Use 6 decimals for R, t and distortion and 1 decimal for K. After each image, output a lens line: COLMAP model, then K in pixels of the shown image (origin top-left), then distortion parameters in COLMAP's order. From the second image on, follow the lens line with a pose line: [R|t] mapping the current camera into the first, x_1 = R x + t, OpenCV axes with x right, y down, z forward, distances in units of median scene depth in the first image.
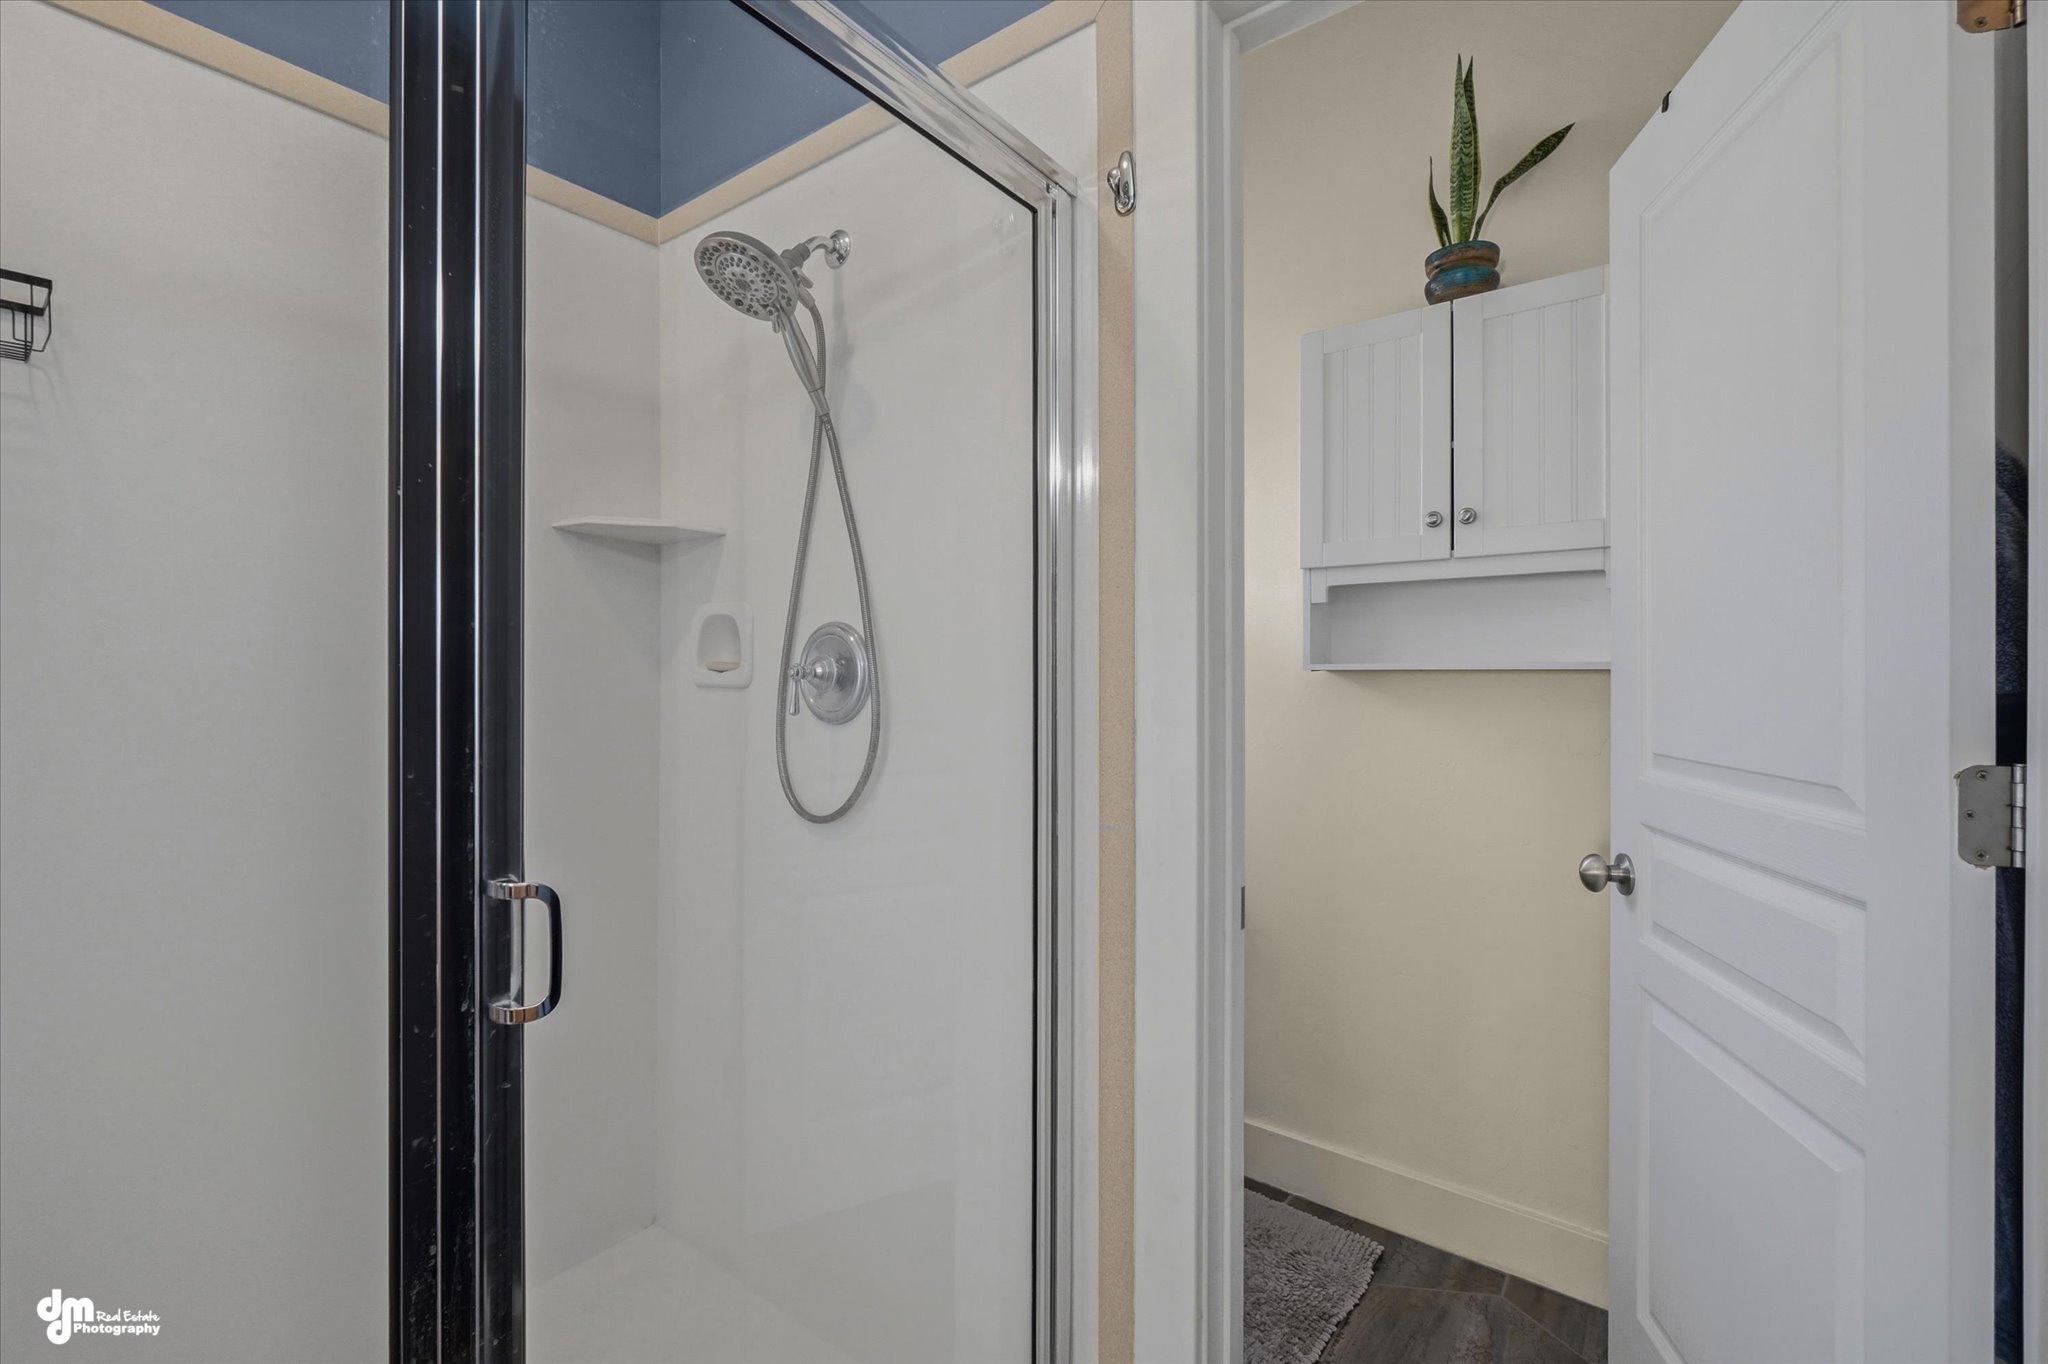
lens RADIAL K [[899.0, 0, 1015.8], [0, 899.0, 671.5], [0, 0, 1]] dist [-0.003150, 0.000042]
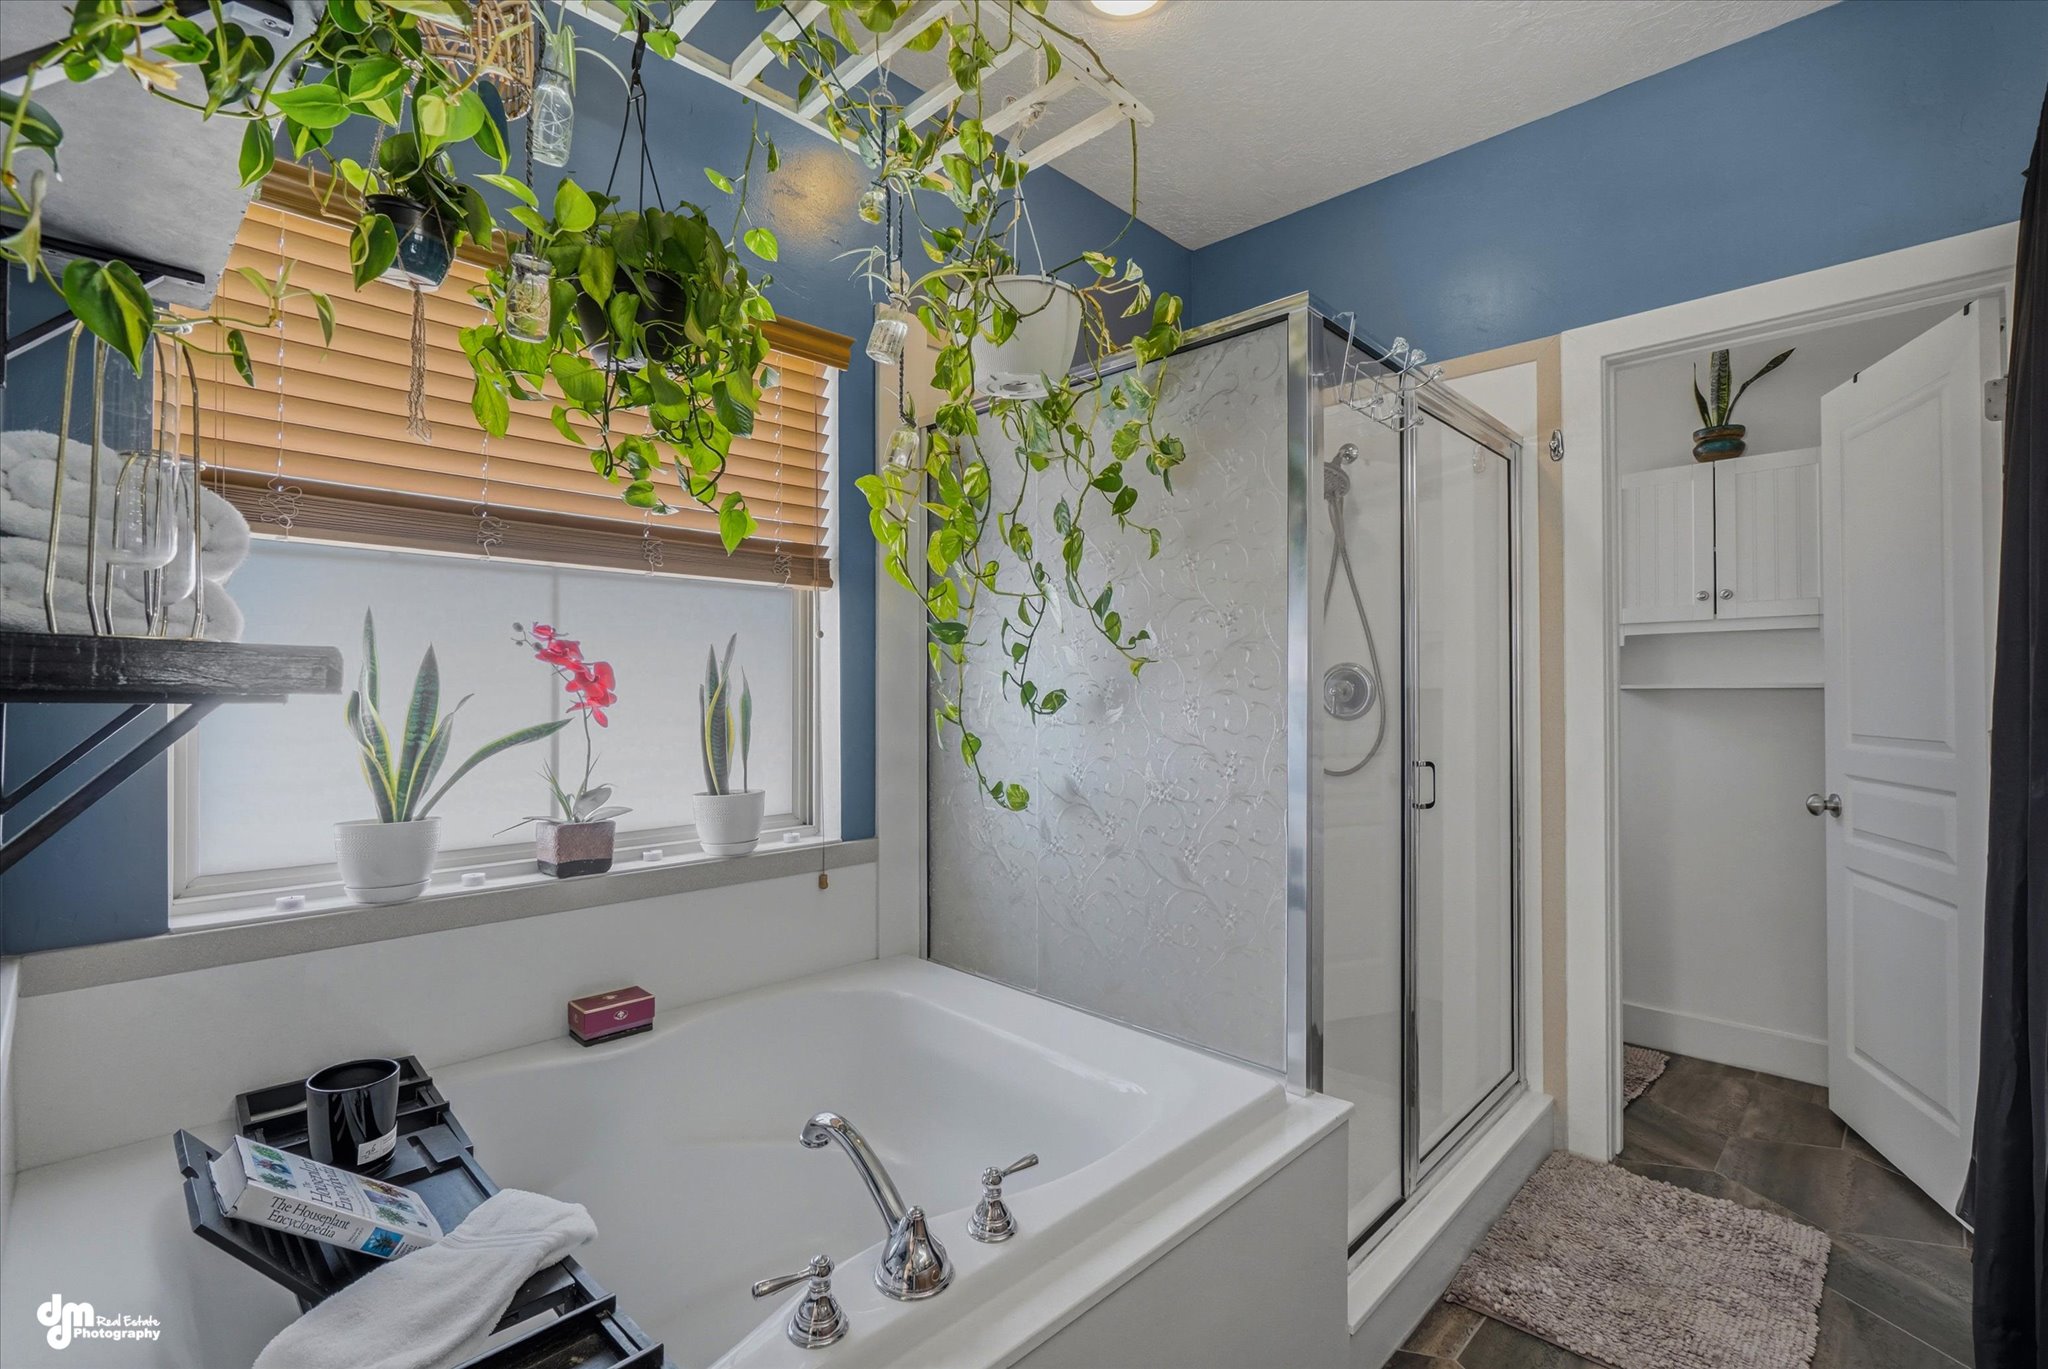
lens RADIAL K [[918.1, 0, 1029.9], [0, 918.1, 686.9], [0, 0, 1]] dist [0.001738, 0.000129]
pose [[0.992702, -0.002785, -0.120561, -0.551421], [0.001387, 0.999931, -0.011681, 0.012540], [0.120585, 0.011428, 0.992637, -0.806961]]
